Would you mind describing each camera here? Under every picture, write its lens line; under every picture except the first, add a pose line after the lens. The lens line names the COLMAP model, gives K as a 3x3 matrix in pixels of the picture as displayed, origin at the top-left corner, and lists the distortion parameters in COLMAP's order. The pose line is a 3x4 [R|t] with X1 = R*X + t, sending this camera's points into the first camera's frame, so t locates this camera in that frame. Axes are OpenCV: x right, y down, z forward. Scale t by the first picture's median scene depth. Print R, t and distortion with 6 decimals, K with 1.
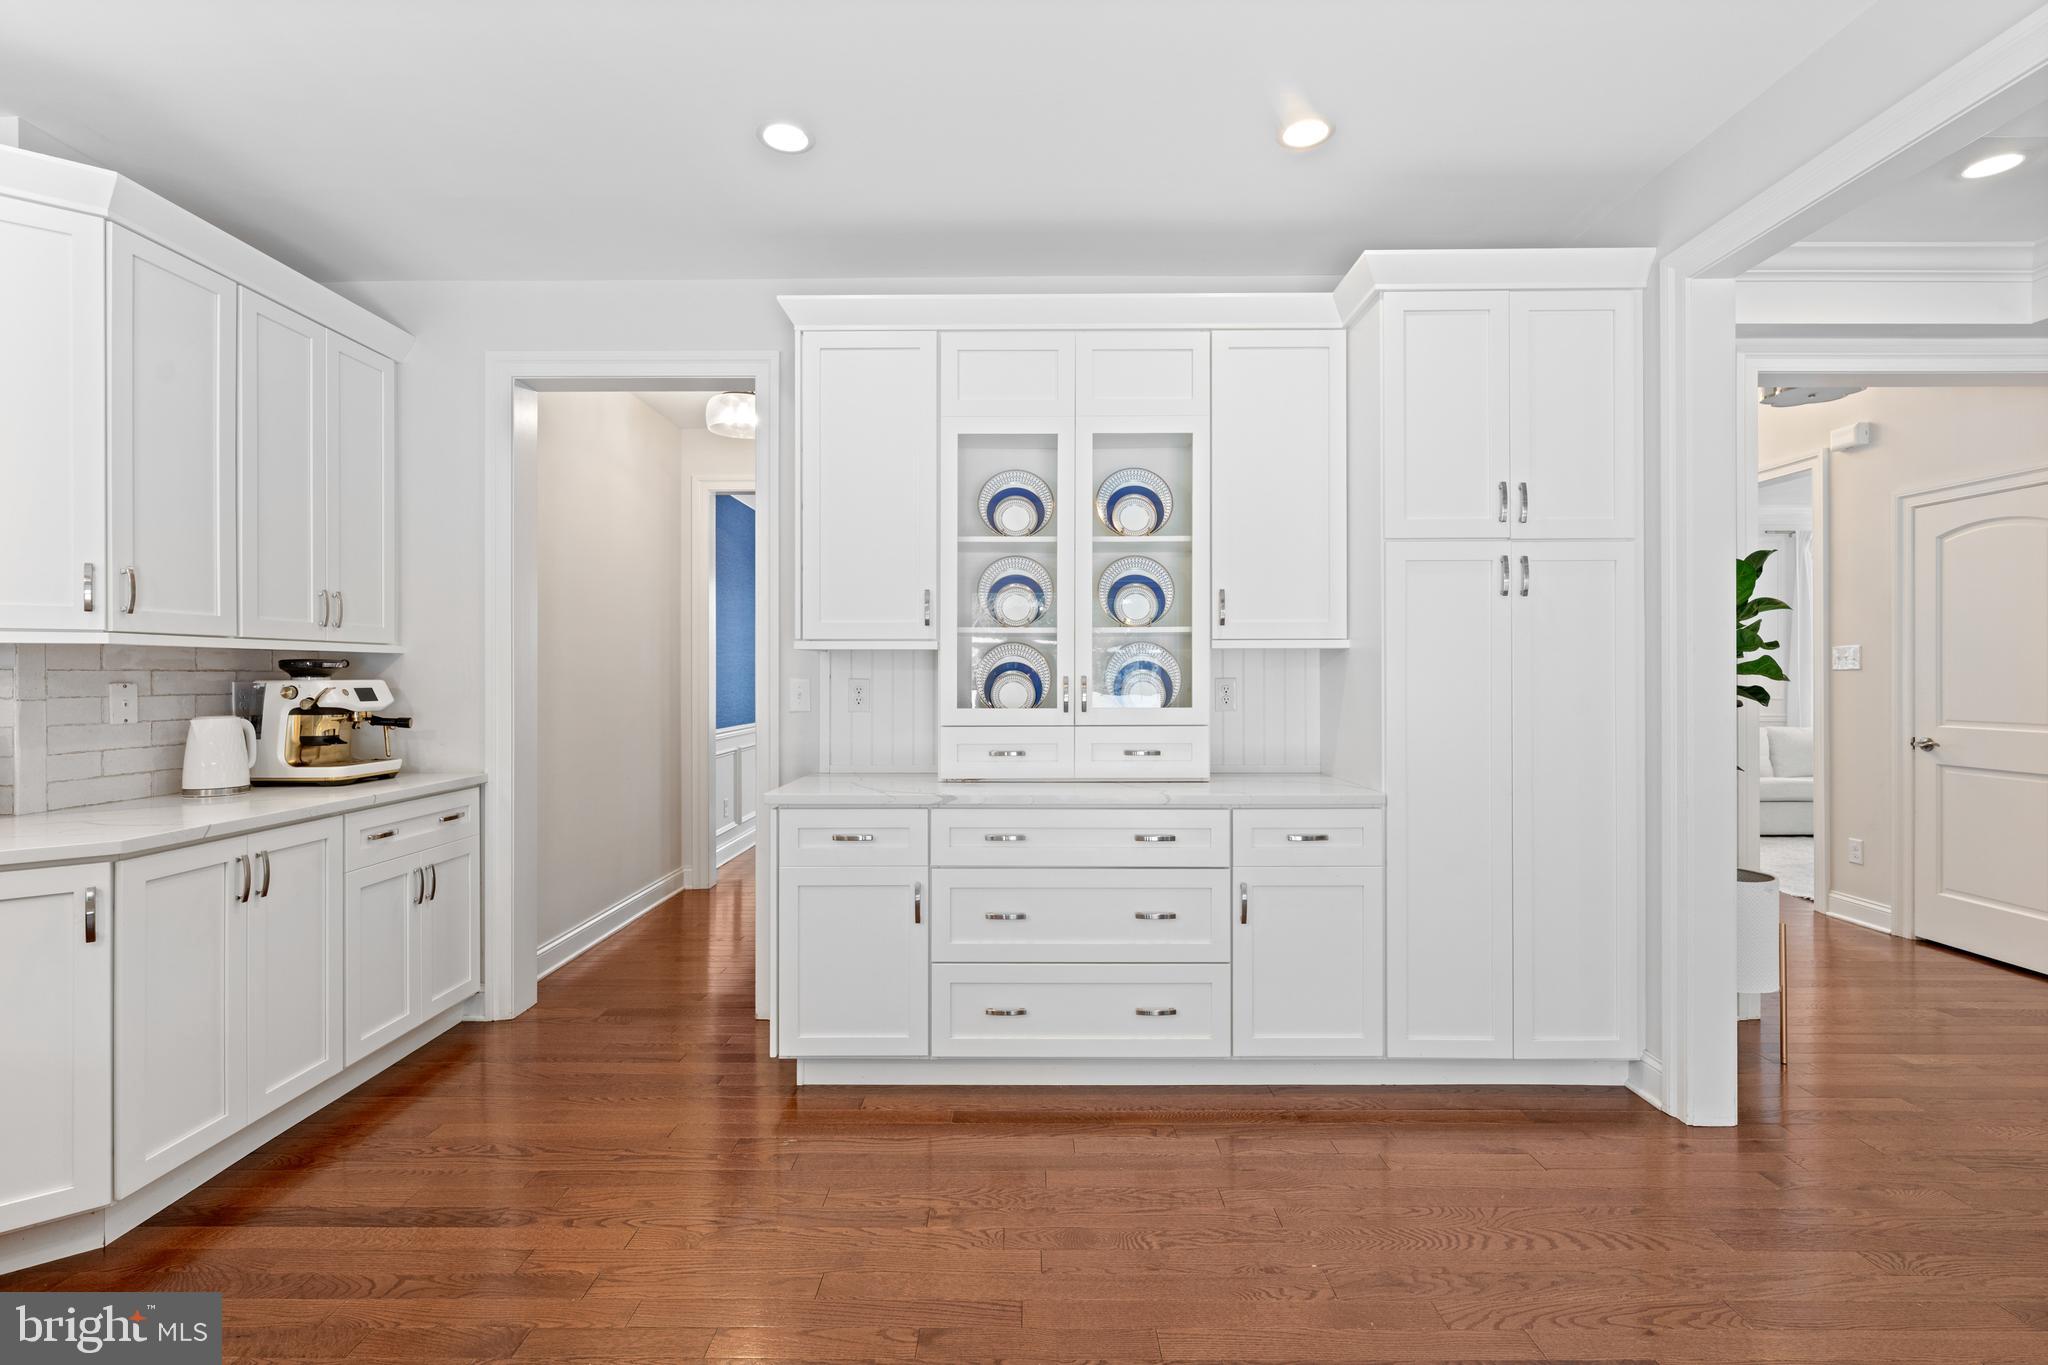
lens RADIAL K [[923.2, 0, 1021.0], [0, 923.2, 677.6], [0, 0, 1]] dist [0.003339, -0.003040]
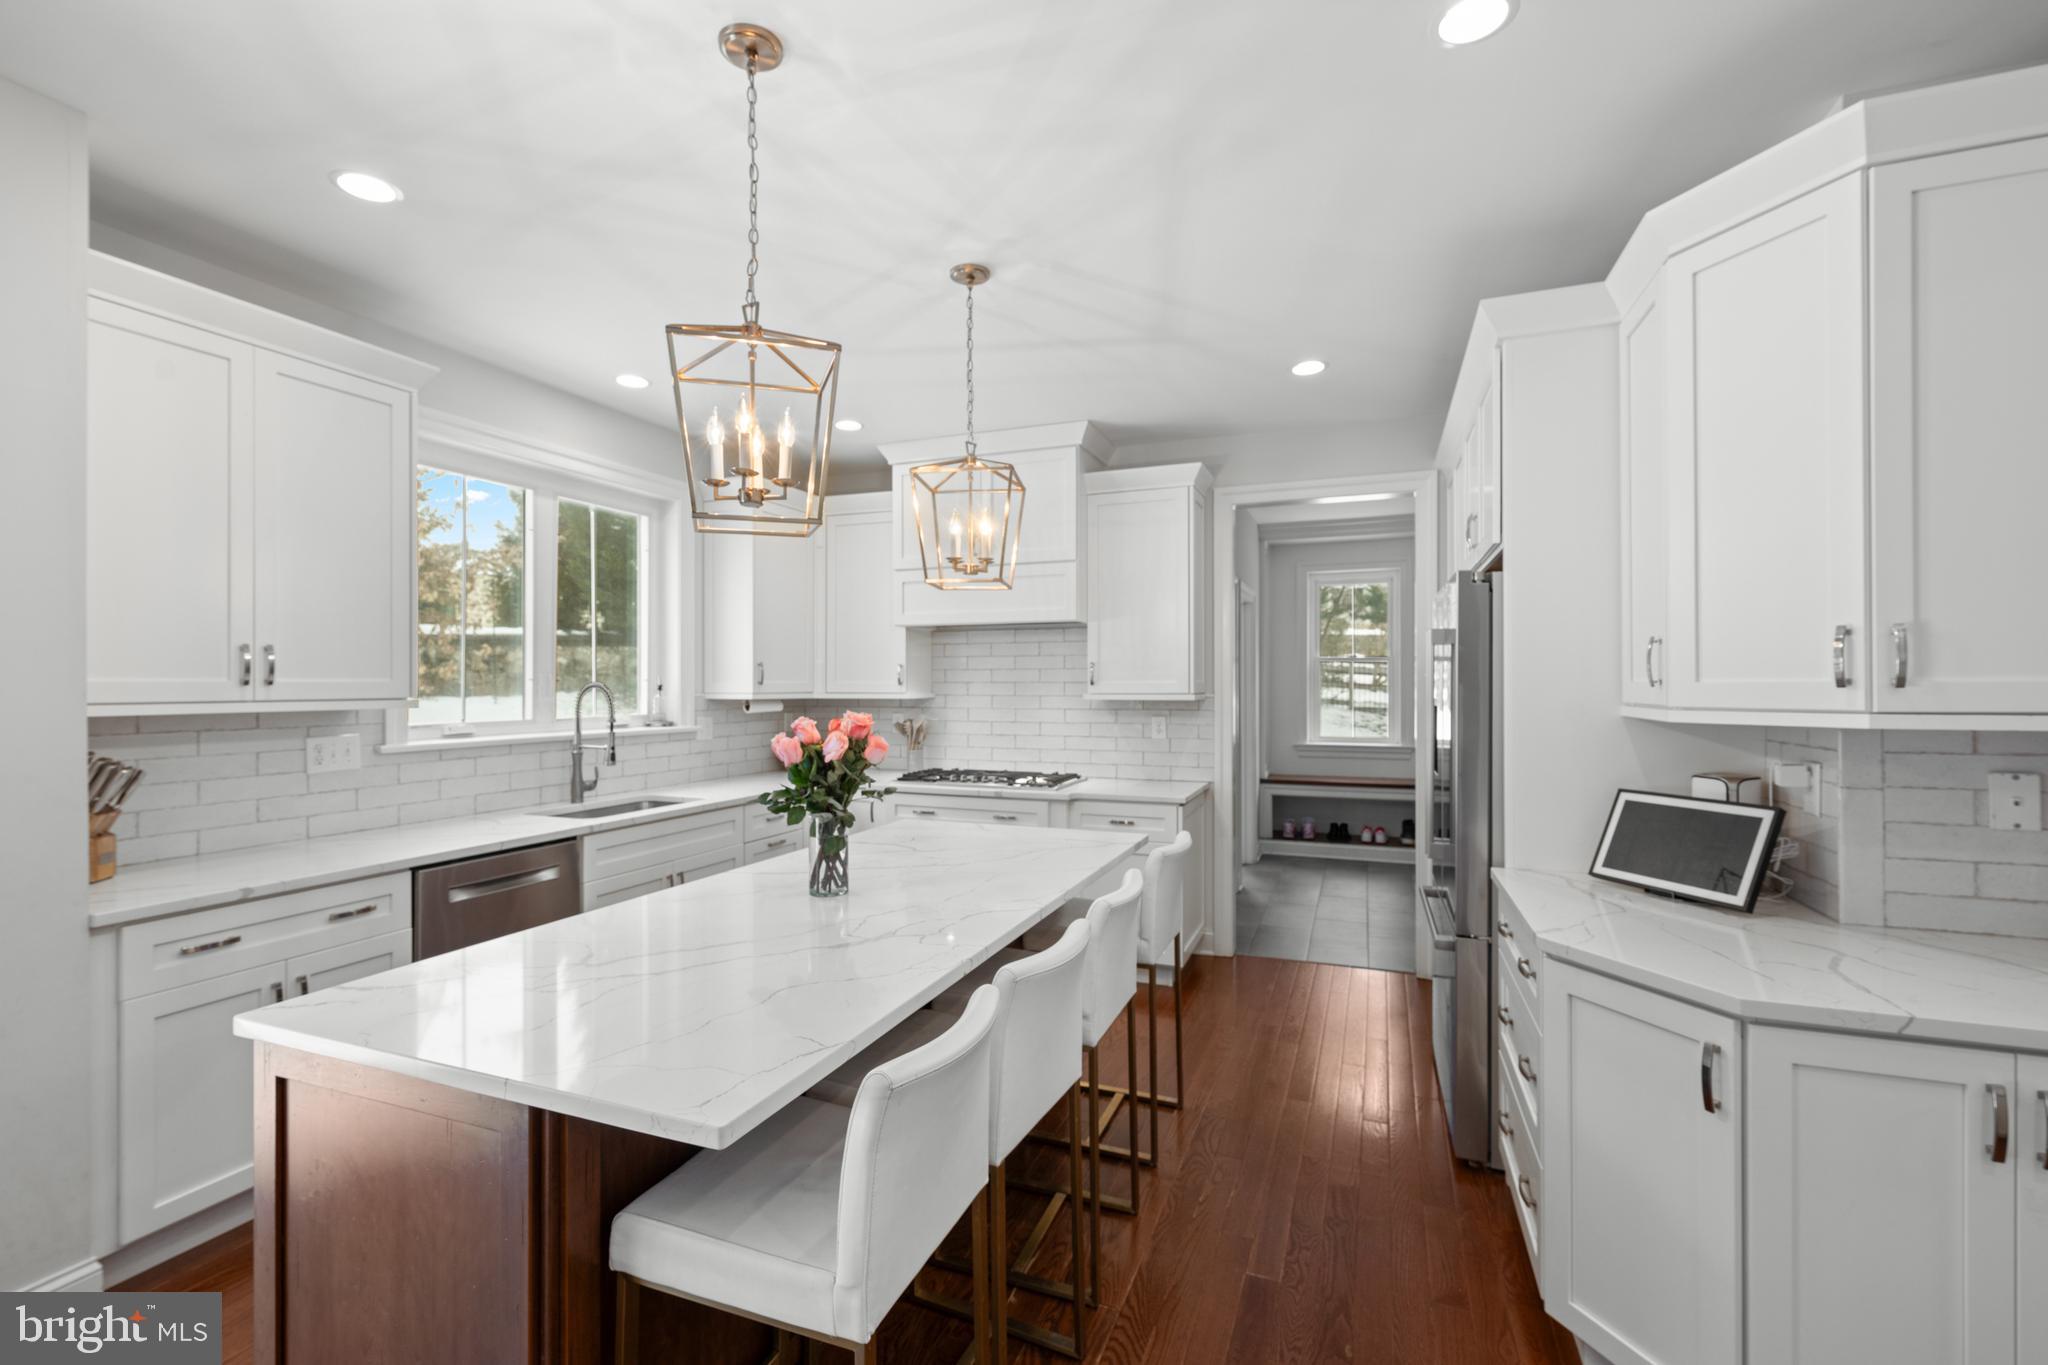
lens RADIAL K [[882.3, 0, 1009.7], [0, 882.3, 684.9], [0, 0, 1]] dist [-0.002148, 0.001876]
pose [[-0.369214, 0.007021, -0.929318, -0.043366], [0.004979, 0.999972, 0.005577, -0.062378], [0.929331, -0.002568, -0.369239, 0.472213]]
